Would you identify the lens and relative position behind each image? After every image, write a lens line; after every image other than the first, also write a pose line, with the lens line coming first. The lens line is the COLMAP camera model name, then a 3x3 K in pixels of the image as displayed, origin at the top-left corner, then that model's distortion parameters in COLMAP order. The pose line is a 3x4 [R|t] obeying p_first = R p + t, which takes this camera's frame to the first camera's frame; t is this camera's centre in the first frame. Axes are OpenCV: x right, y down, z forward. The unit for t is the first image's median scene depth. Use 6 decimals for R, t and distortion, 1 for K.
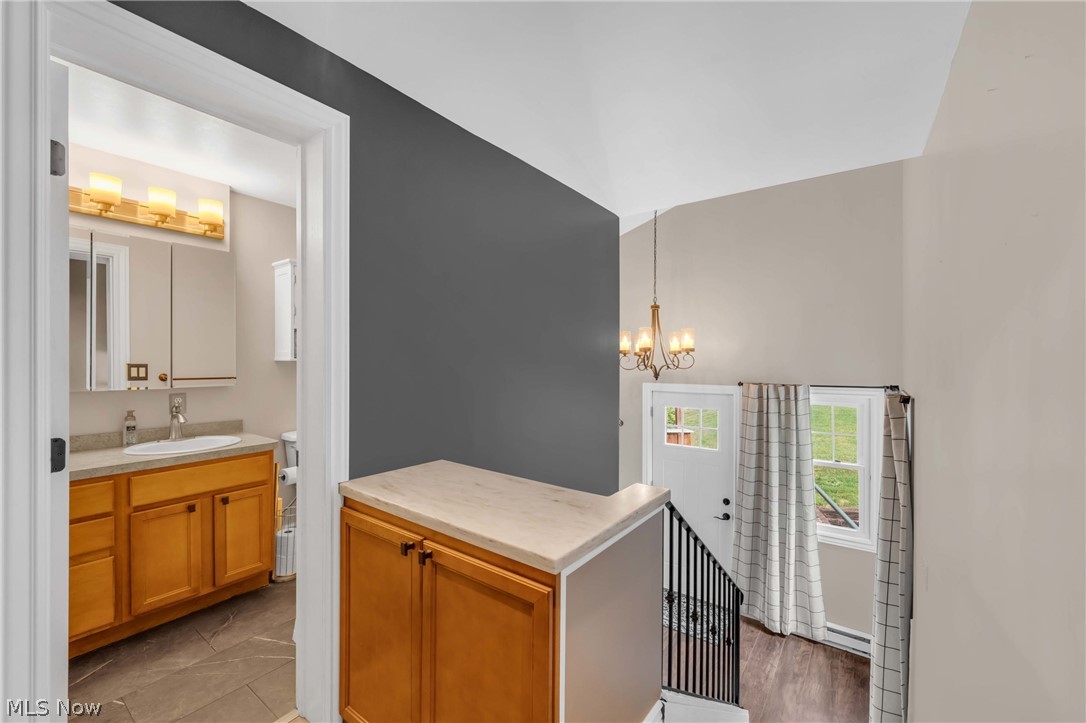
lens RADIAL K [[451.3, 0, 541.6], [0, 451.3, 361.4], [0, 0, 1]] dist [0.000731, -0.000448]
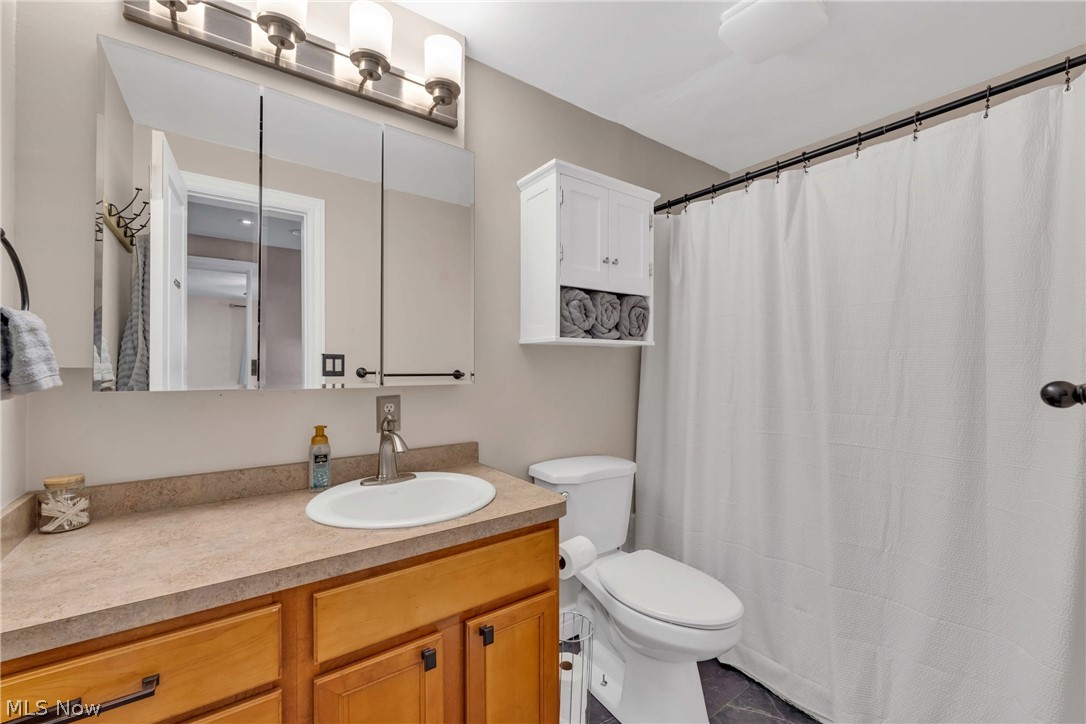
lens RADIAL K [[451.3, 0, 544.7], [0, 451.3, 362.8], [0, 0, 1]] dist [0.000731, -0.000448]
pose [[0.956637, 0.000929, -0.291282, -0.475228], [-0.002313, 0.999988, -0.004407, 0.032379], [0.291275, 0.004889, 0.956627, 0.537608]]
